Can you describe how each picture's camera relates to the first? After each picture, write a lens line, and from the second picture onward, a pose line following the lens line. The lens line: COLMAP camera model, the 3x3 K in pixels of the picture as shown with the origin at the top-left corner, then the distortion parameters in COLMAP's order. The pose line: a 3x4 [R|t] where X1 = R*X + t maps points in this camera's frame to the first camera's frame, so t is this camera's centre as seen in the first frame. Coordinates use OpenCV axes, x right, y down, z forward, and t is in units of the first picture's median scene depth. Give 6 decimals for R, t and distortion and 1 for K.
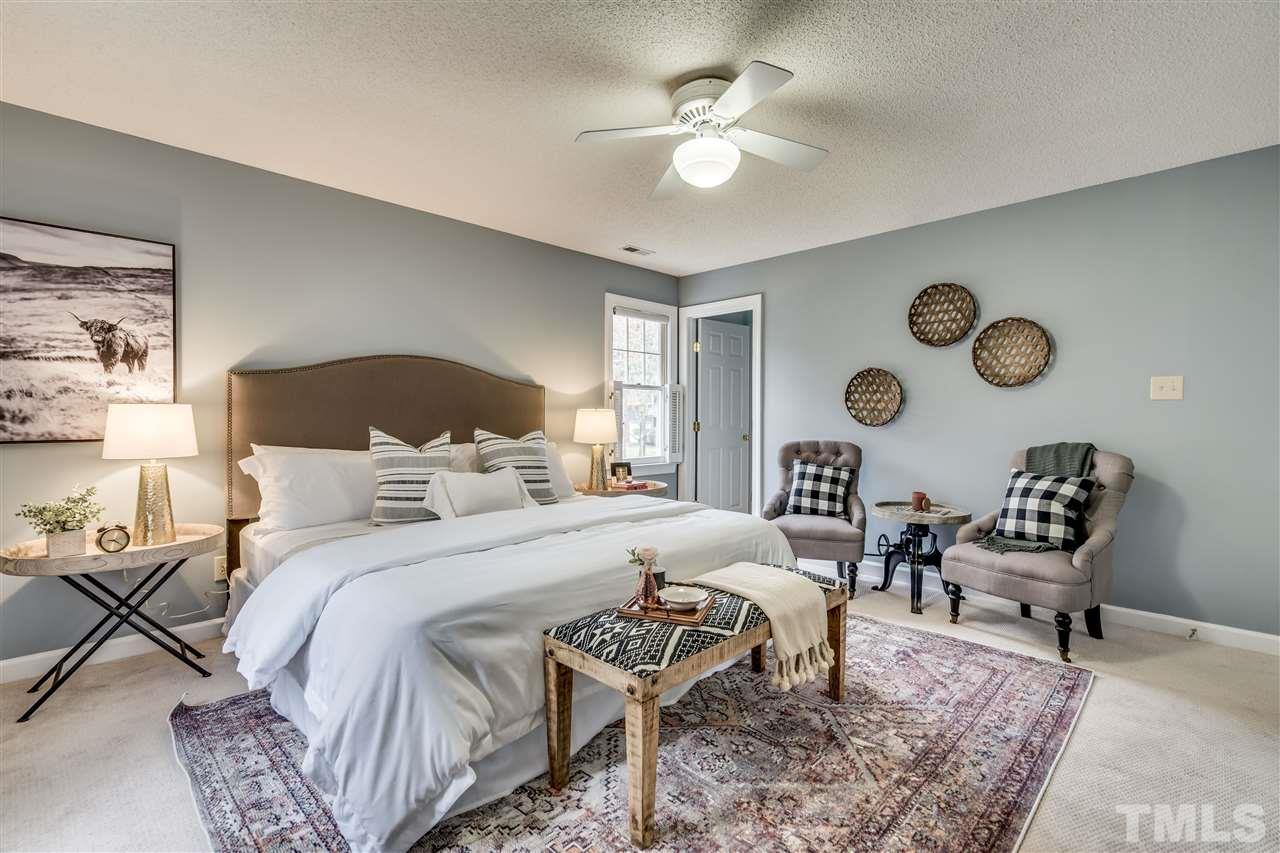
lens RADIAL K [[583.6, 0, 637.6], [0, 583.6, 427.1], [0, 0, 1]] dist [-0.002420, 0.000369]
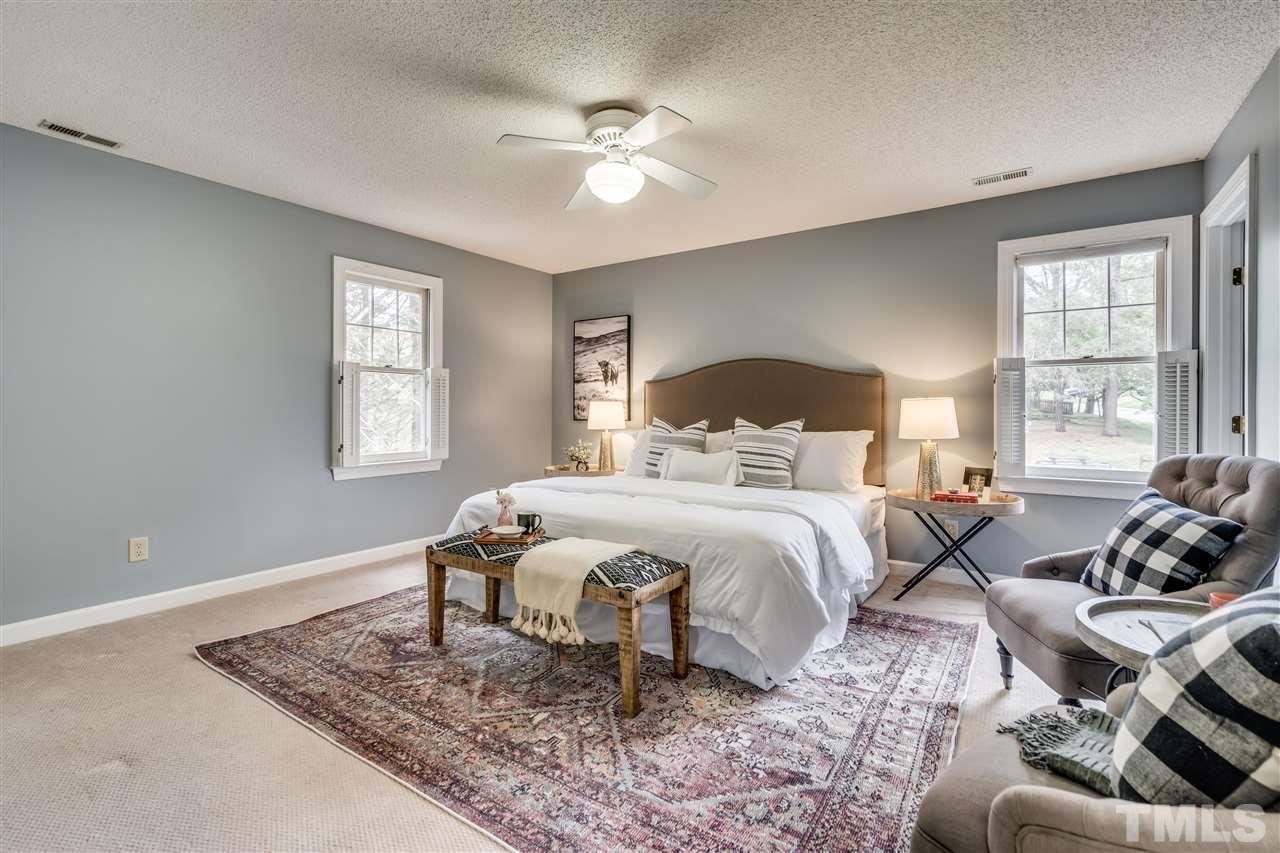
lens RADIAL K [[583.6, 0, 637.7], [0, 583.6, 412.5], [0, 0, 1]] dist [-0.002420, 0.000369]
pose [[0.182107, 0.010089, -0.983227, 1.064240], [-0.011579, 0.999900, 0.008115, -0.018989], [0.983210, 0.009907, 0.182206, 0.713245]]
